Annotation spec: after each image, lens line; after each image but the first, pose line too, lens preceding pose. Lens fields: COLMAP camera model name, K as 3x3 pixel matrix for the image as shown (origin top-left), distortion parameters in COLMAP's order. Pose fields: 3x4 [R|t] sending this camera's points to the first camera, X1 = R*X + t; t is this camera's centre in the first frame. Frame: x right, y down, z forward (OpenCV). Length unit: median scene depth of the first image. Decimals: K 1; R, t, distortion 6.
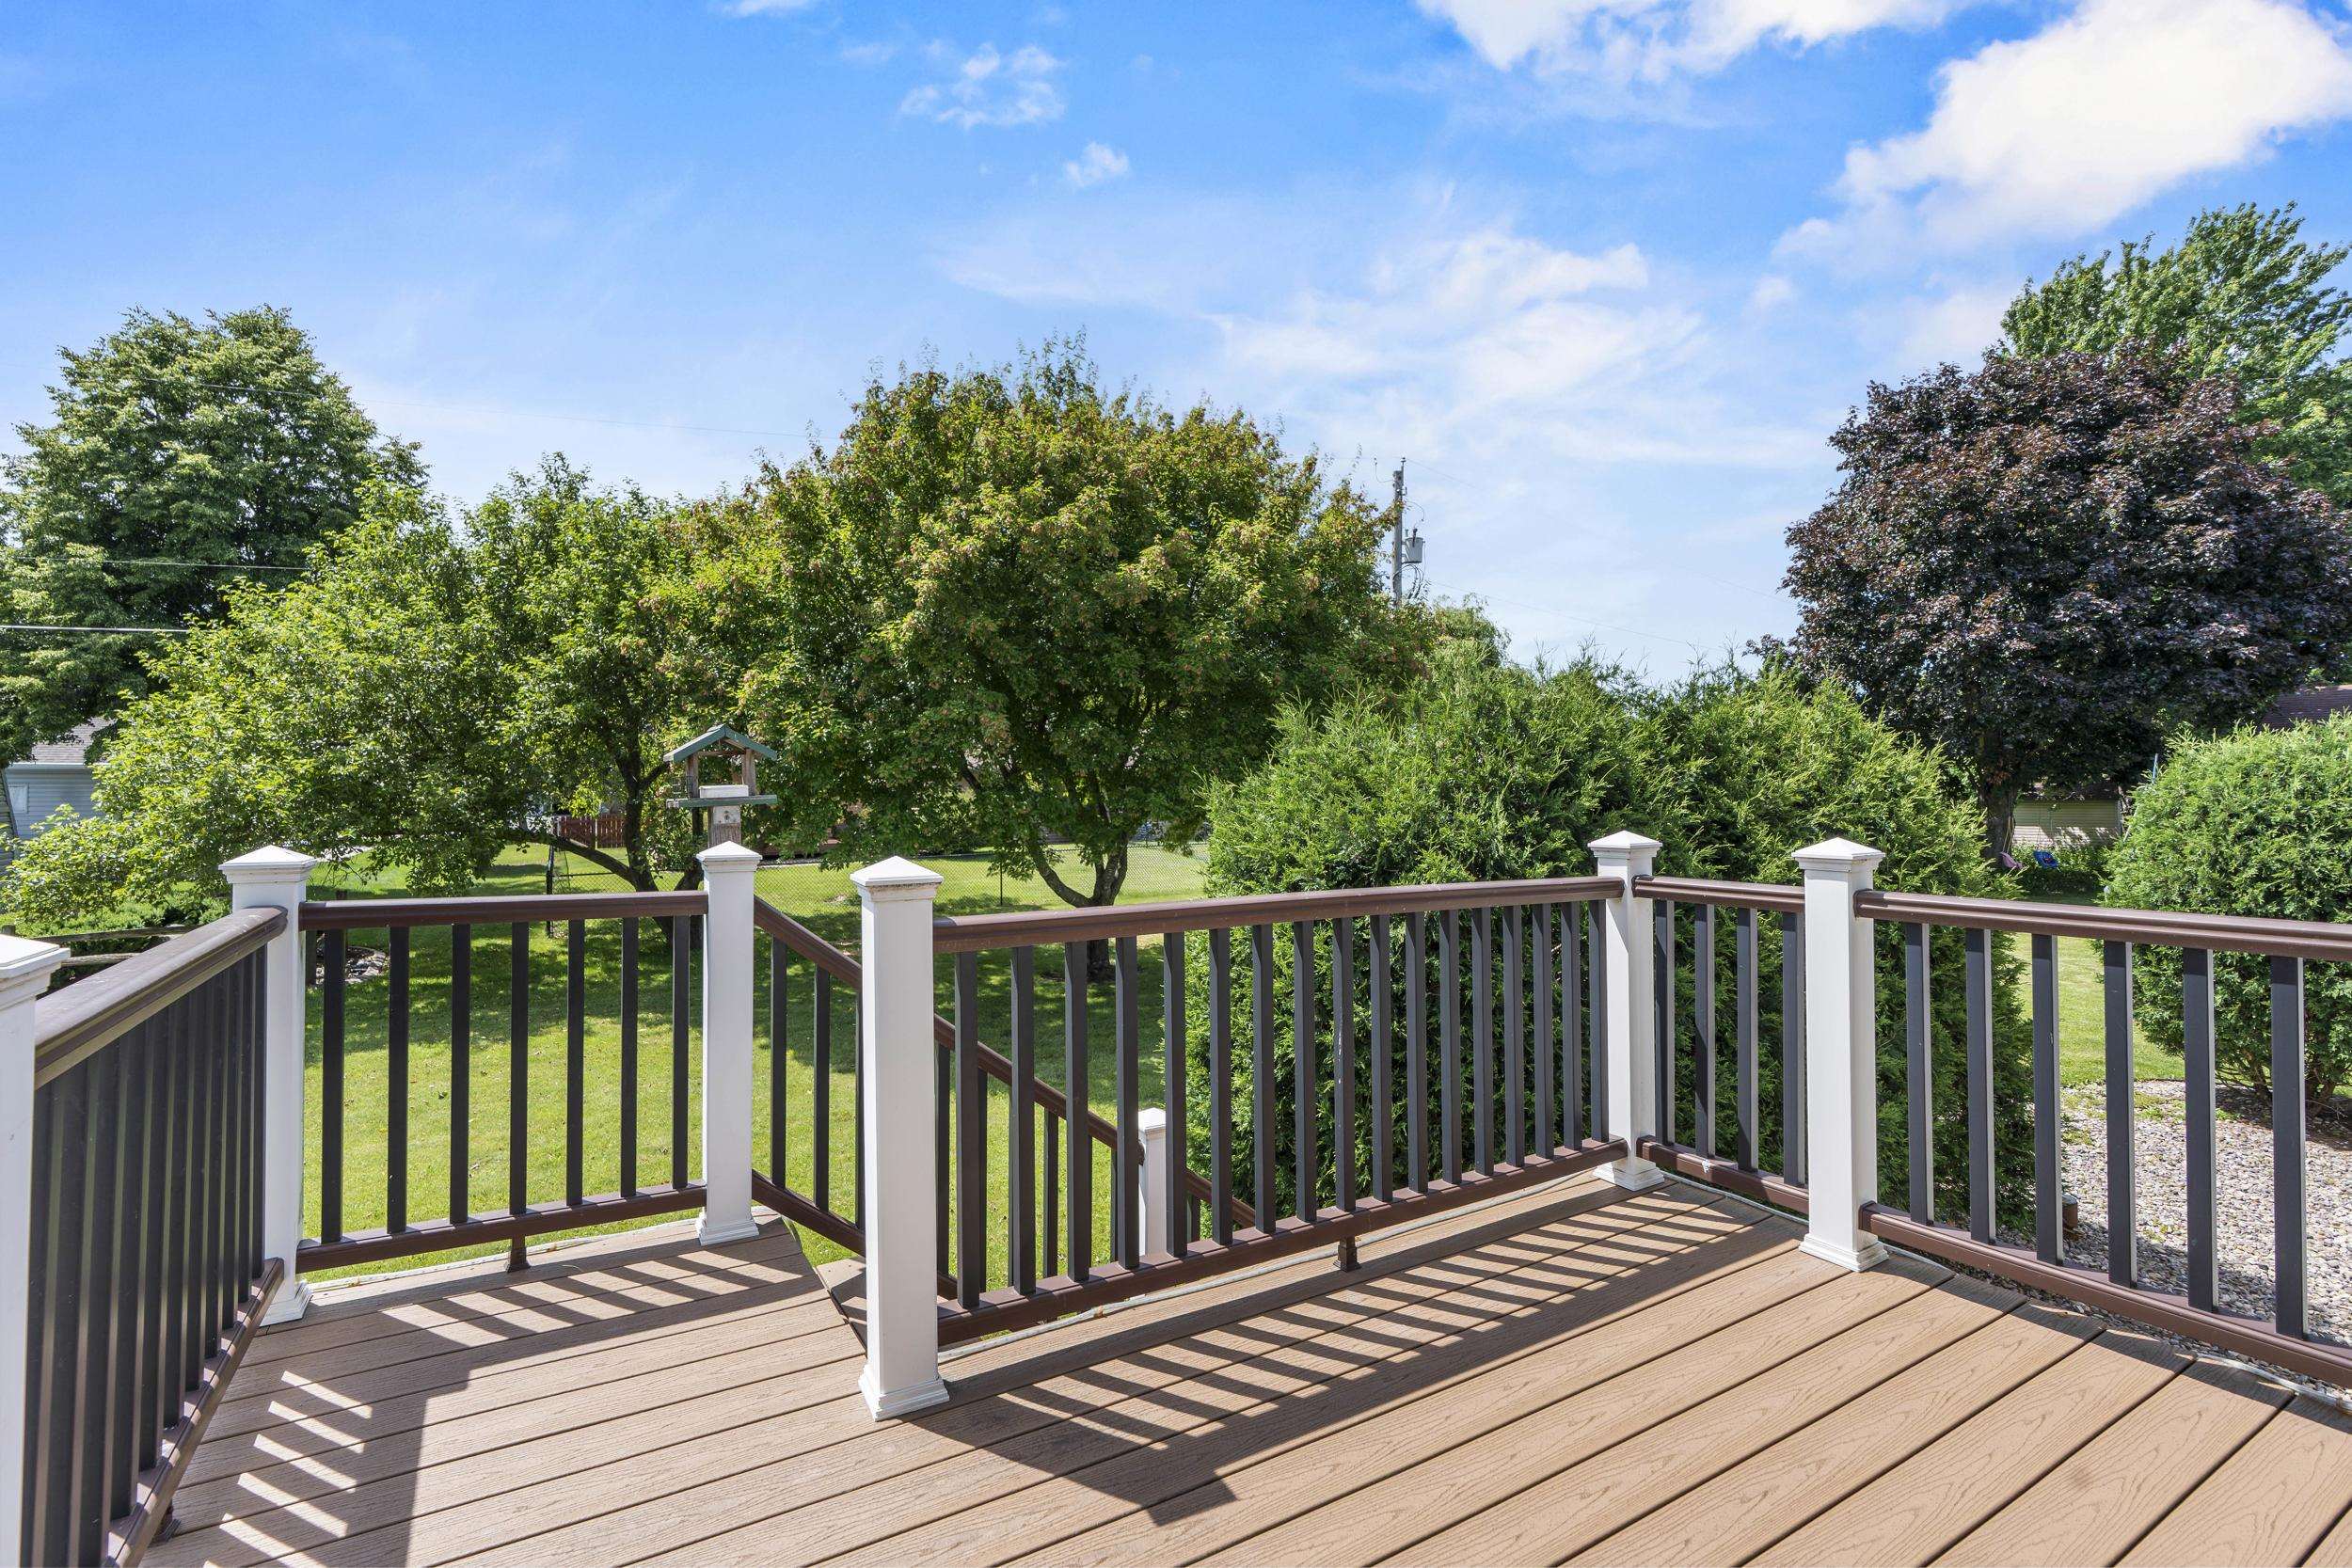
lens RADIAL K [[1073.6, 0, 1179.1], [0, 1073.6, 758.5], [0, 0, 1]] dist [0.000266, -0.000182]
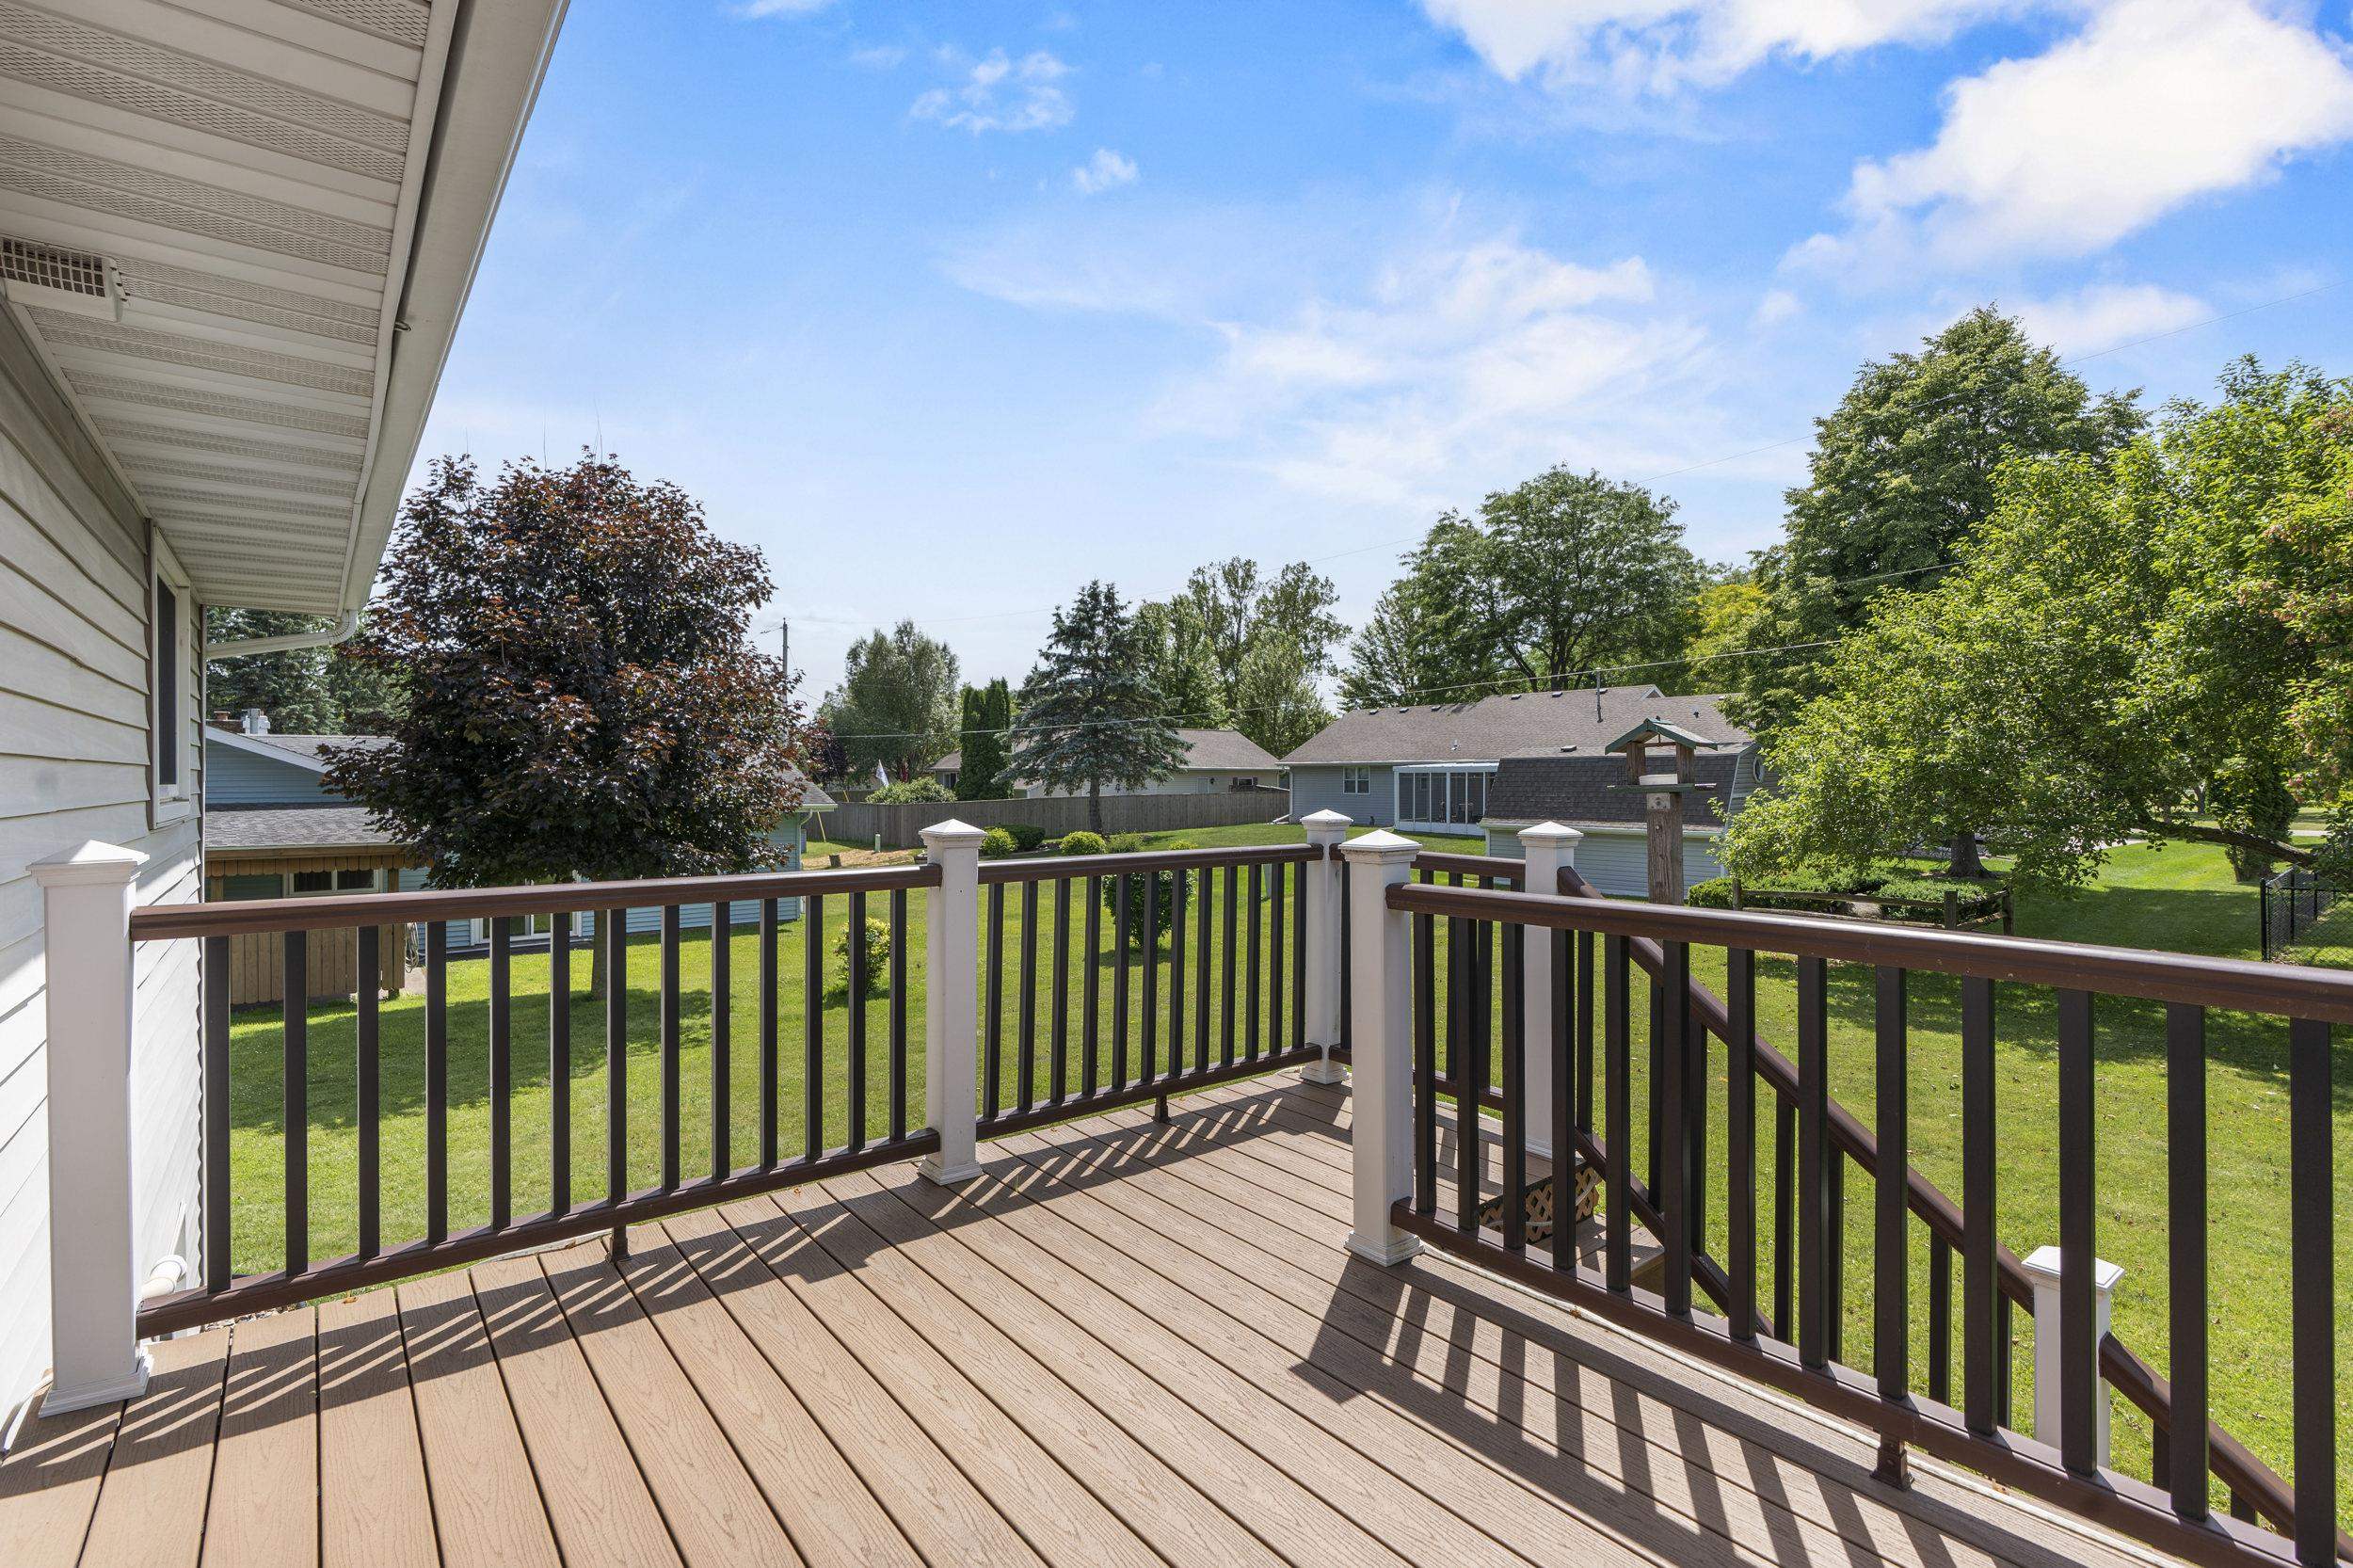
lens RADIAL K [[1074.2, 0, 1135.2], [0, 1074.2, 791.9], [0, 0, 1]] dist [0.000266, -0.000182]
pose [[0.120078, 0.017150, -0.992616, 0.154495], [0.028269, 0.999386, 0.020687, 0.000350], [0.992362, -0.030544, 0.119519, 0.088295]]
